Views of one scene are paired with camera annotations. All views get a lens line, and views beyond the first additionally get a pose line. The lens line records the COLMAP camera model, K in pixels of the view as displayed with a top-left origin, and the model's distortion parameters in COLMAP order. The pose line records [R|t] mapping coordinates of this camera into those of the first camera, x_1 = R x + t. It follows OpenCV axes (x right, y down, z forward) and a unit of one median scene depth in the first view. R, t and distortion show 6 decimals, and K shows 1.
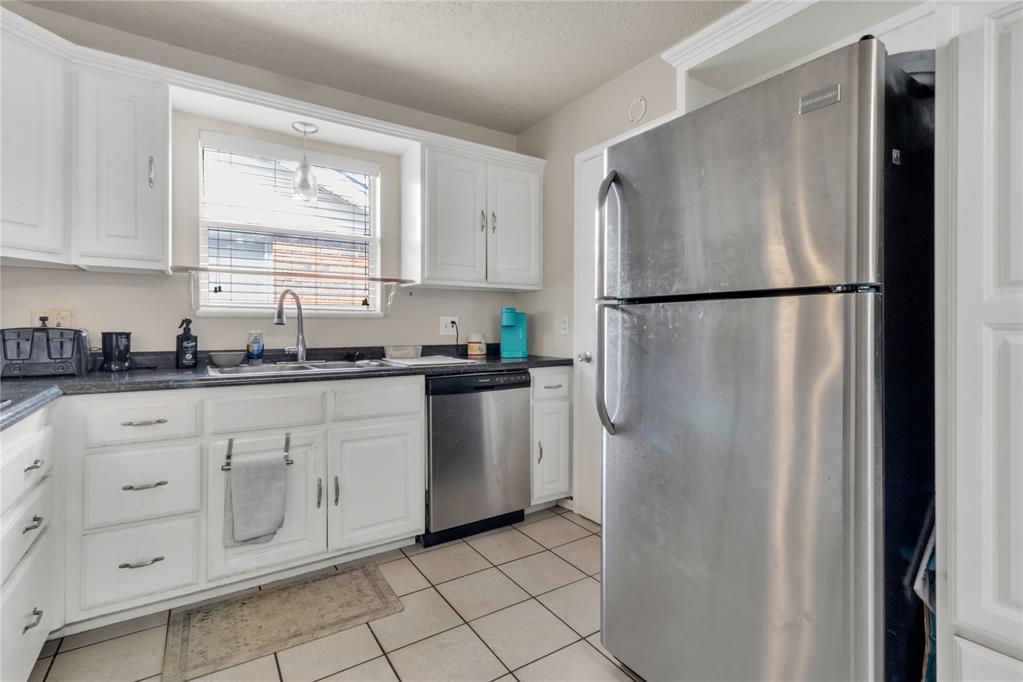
lens RADIAL K [[475.4, 0, 515.1], [0, 475.4, 327.8], [0, 0, 1]] dist [0.000950, 0.000198]
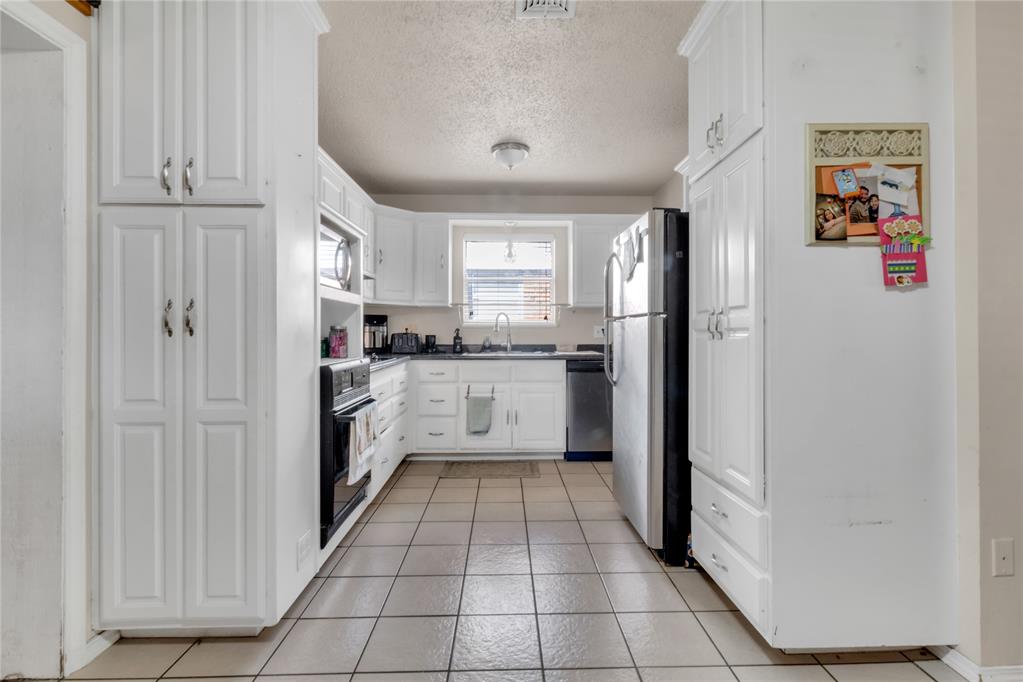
lens RADIAL K [[475.4, 0, 515.1], [0, 475.4, 327.8], [0, 0, 1]] dist [0.000950, 0.000198]
pose [[0.842986, -0.008156, -0.537874, 0.617411], [-0.000127, 0.999882, -0.015360, 0.008641], [0.537936, 0.013017, 0.842885, -0.588748]]
